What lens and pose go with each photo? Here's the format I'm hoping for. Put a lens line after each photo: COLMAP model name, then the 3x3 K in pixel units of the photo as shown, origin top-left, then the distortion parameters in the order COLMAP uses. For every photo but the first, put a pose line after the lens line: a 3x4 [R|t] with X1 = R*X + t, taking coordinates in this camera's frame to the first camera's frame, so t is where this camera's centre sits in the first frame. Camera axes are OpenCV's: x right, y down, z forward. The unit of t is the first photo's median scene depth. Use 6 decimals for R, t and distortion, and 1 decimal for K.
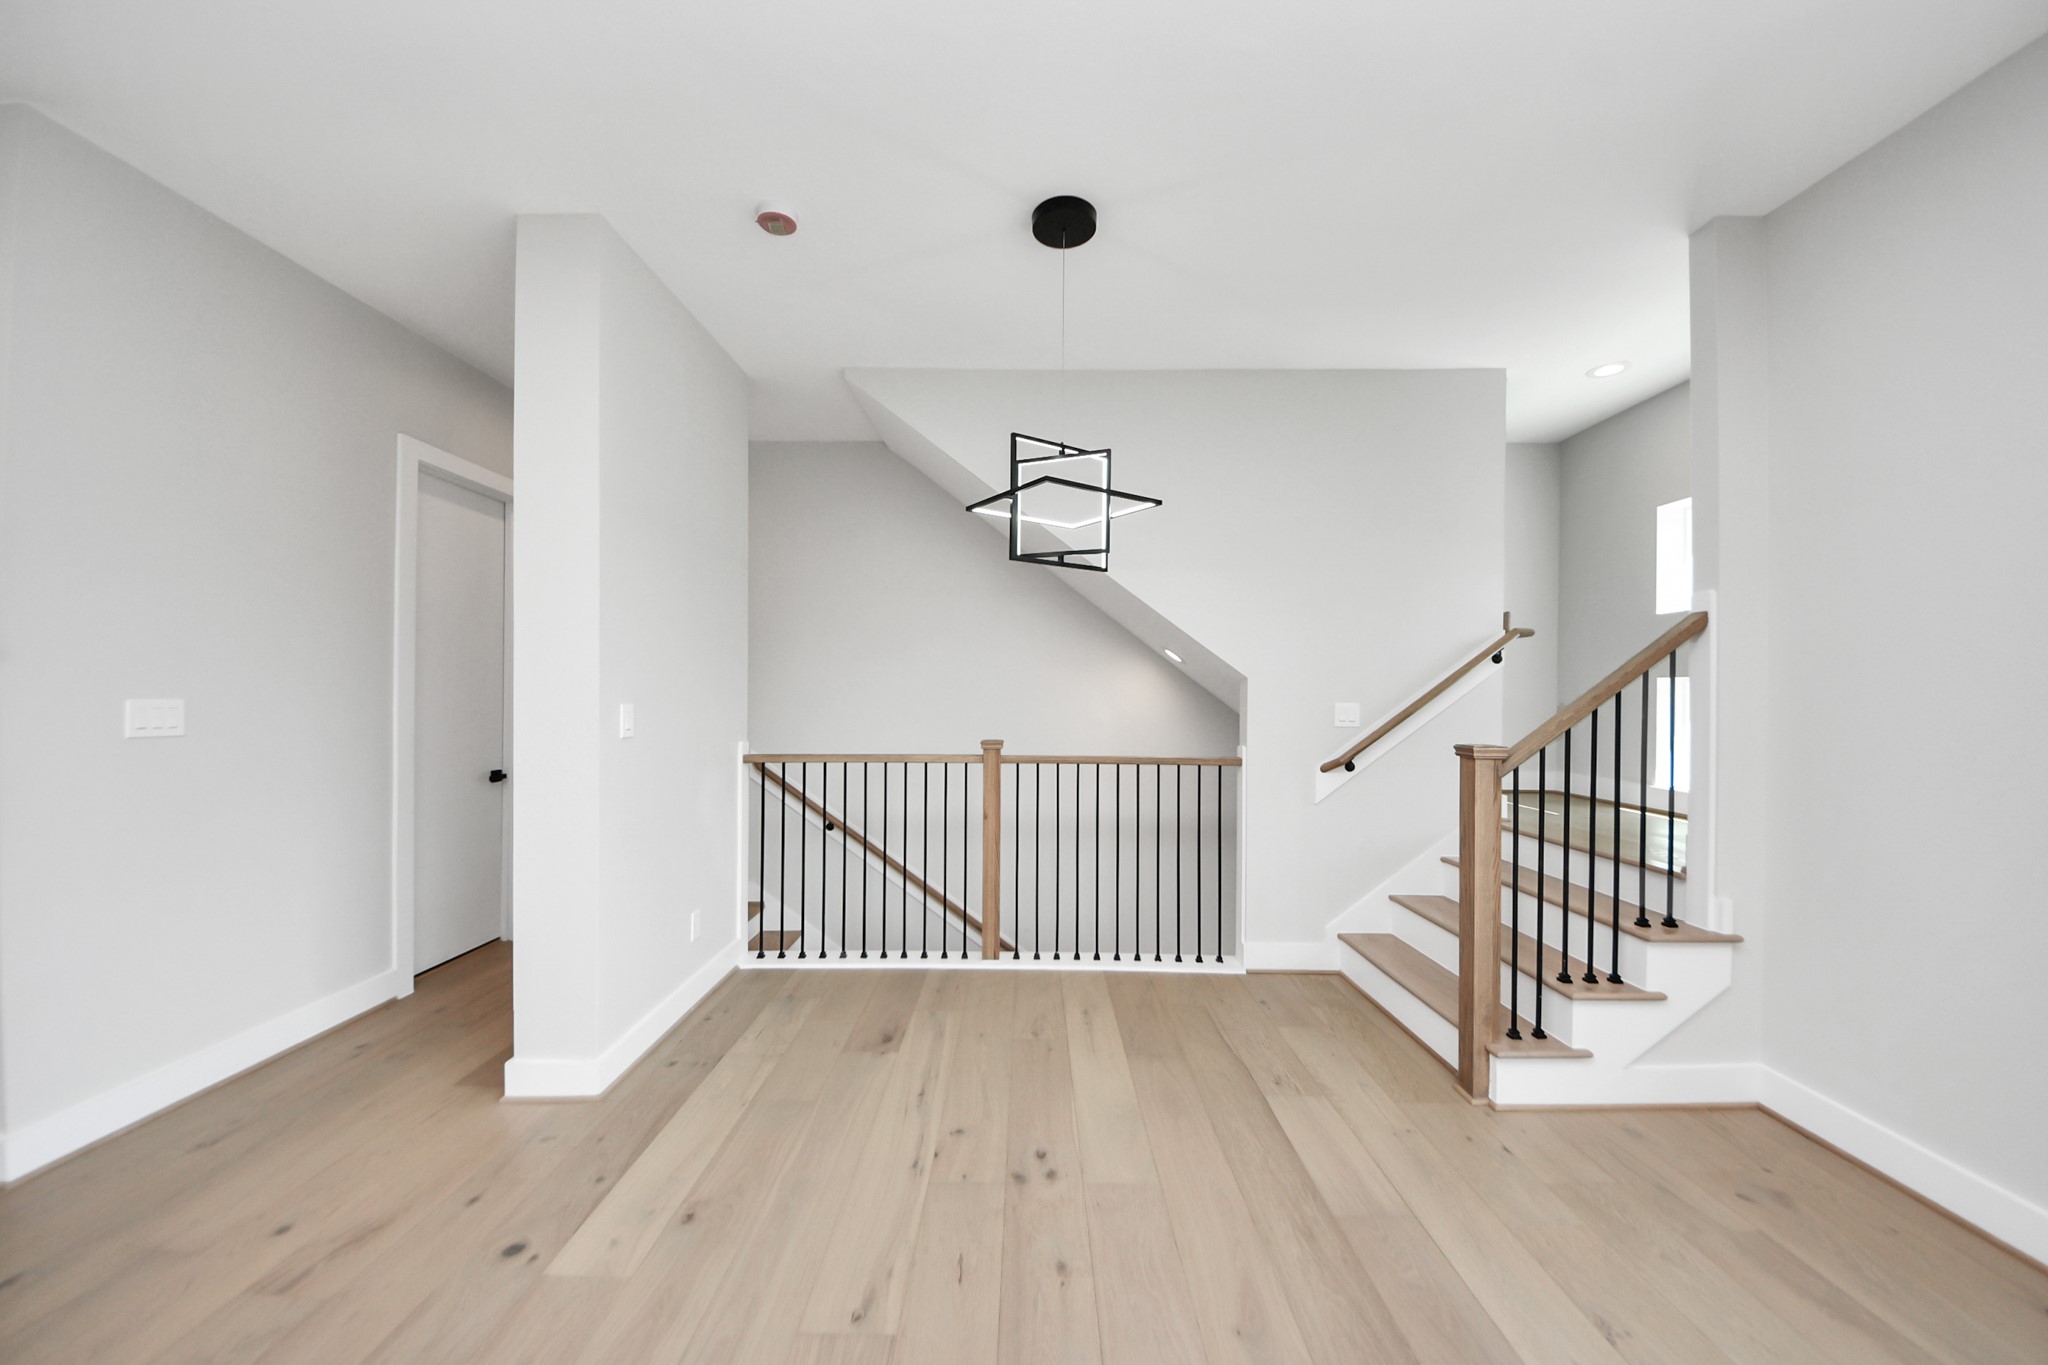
lens RADIAL K [[732.8, 0, 1029.9], [0, 732.8, 692.7], [0, 0, 1]] dist [0.017802, -0.014652]
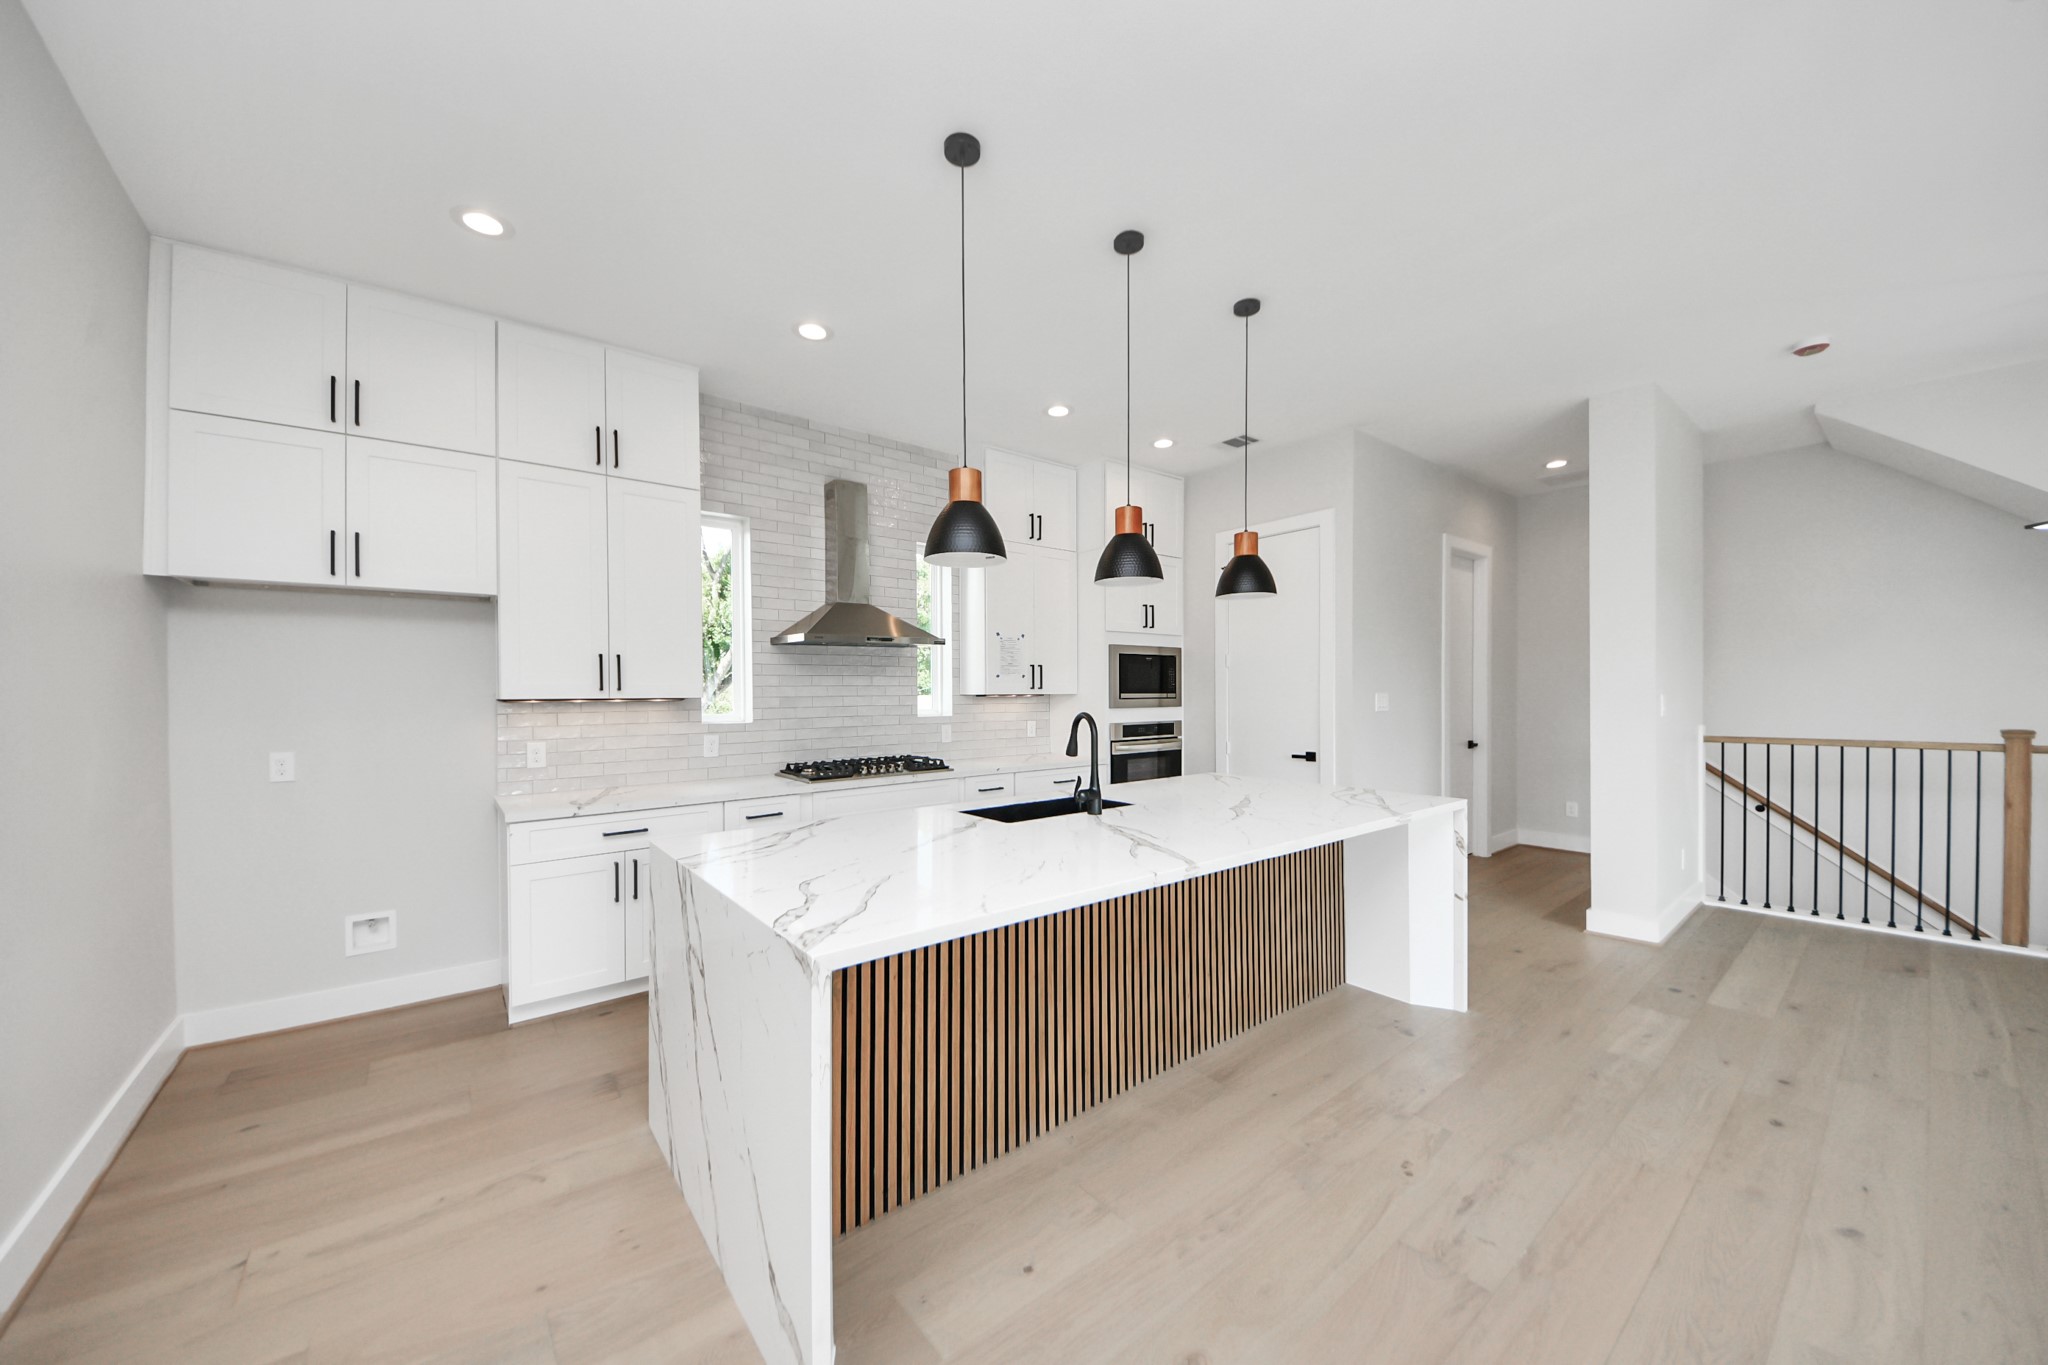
lens RADIAL K [[735.2, 0, 1032.8], [0, 735.2, 703.7], [0, 0, 1]] dist [0.019624, -0.017418]
pose [[0.628823, 0.004310, -0.777537, -0.144594], [0.010391, 0.999849, 0.013946, 0.001248], [0.777479, -0.016849, 0.628683, -0.708116]]
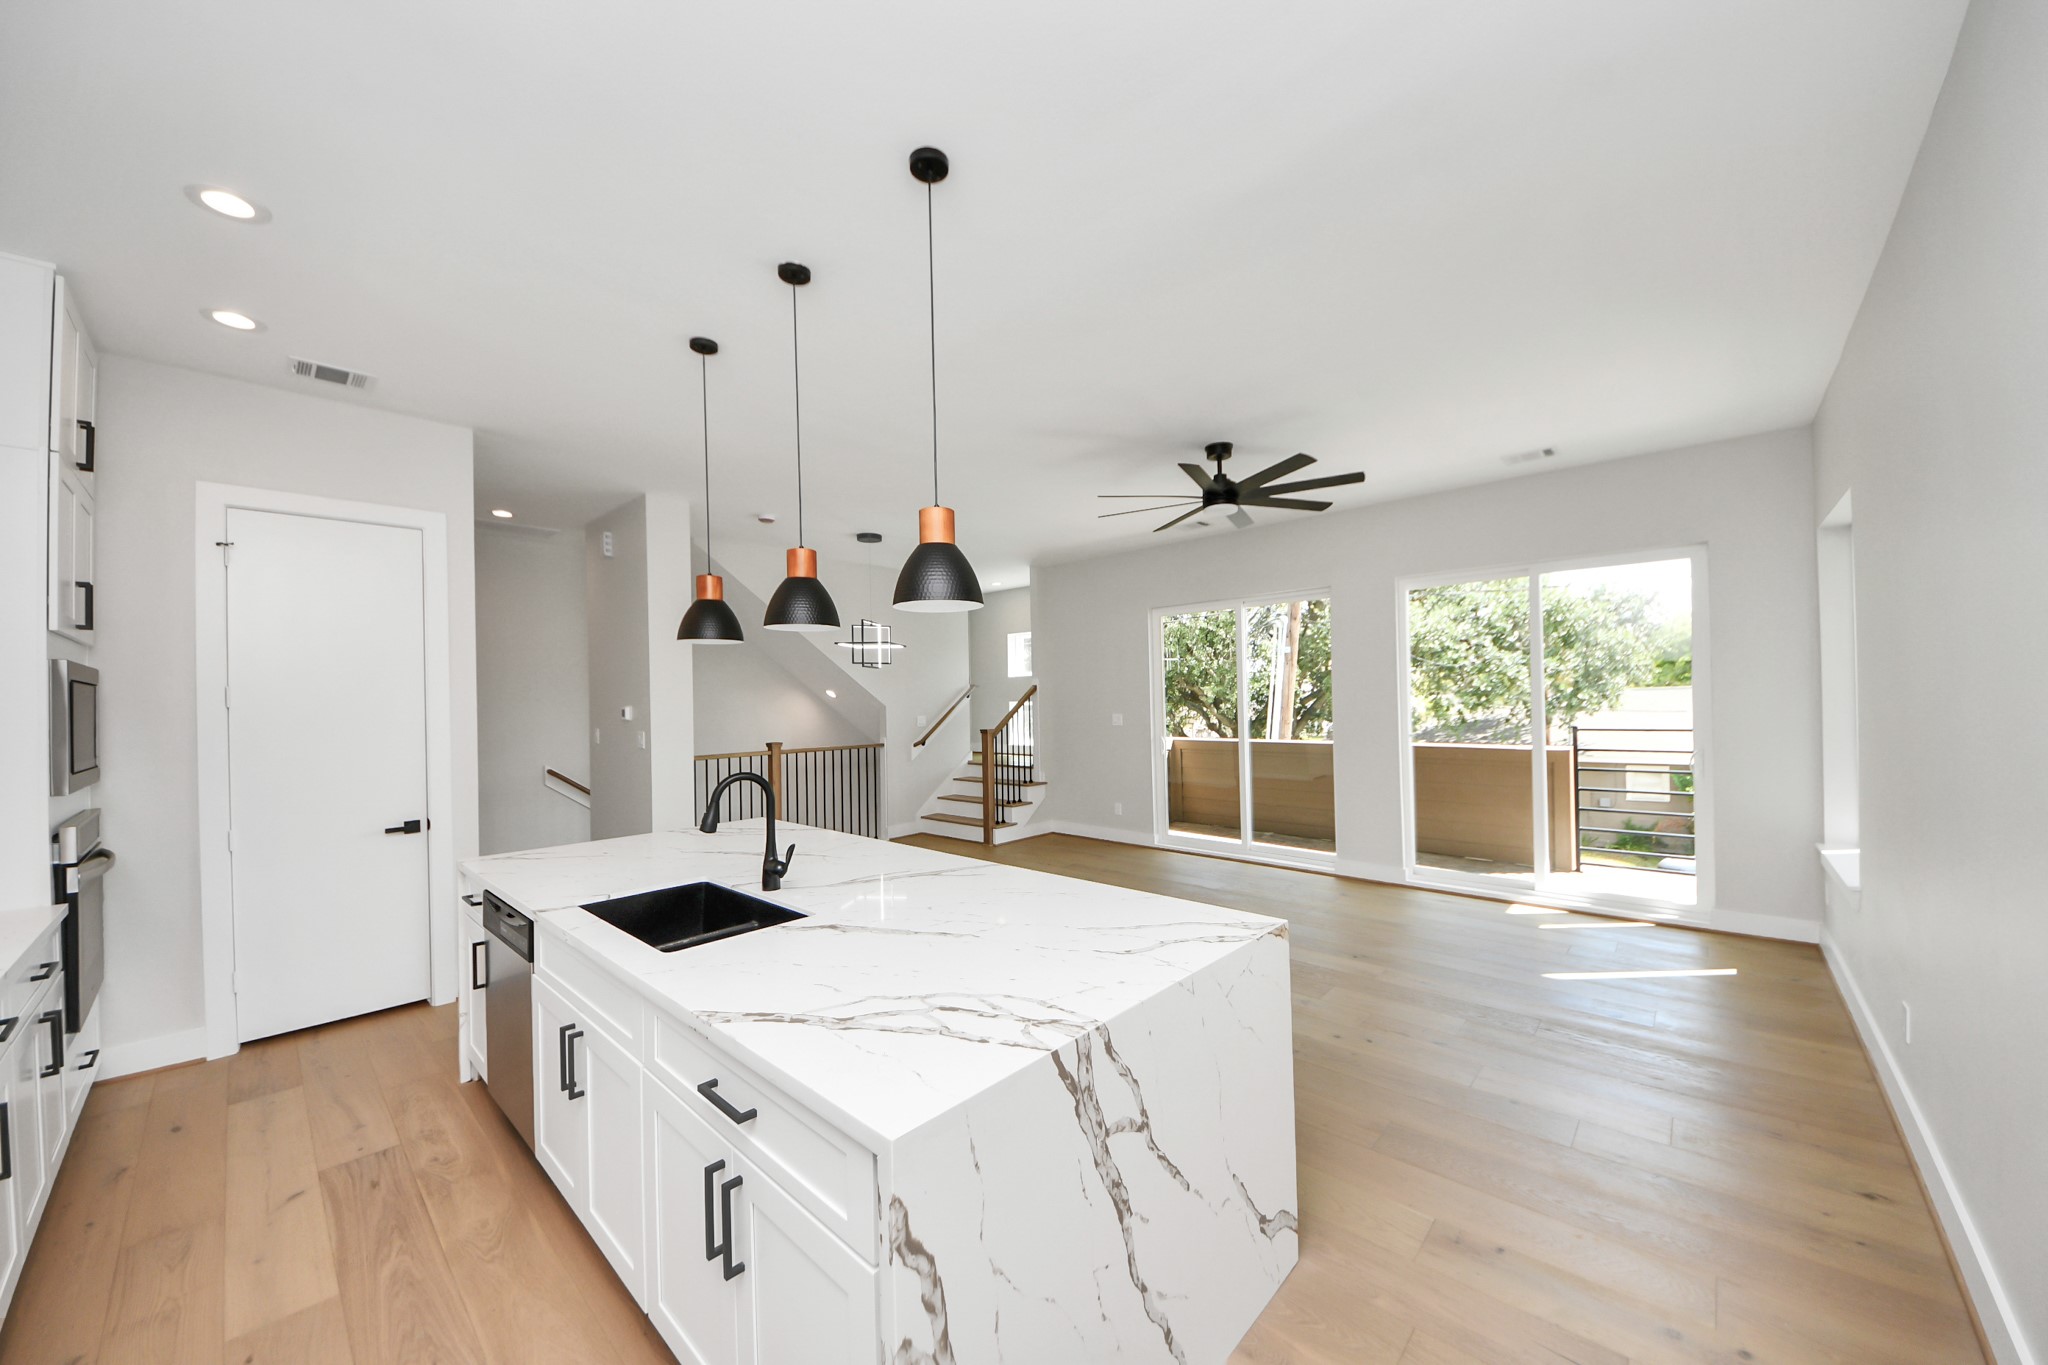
lens RADIAL K [[720.1, 0, 1002.0], [0, 720.1, 699.7], [0, 0, 1]] dist [0.015416, -0.000065]
pose [[0.692214, -0.019170, 0.721438, -1.069093], [0.024869, 0.999687, 0.002702, -0.039987], [-0.721264, 0.016071, 0.692474, -0.787226]]
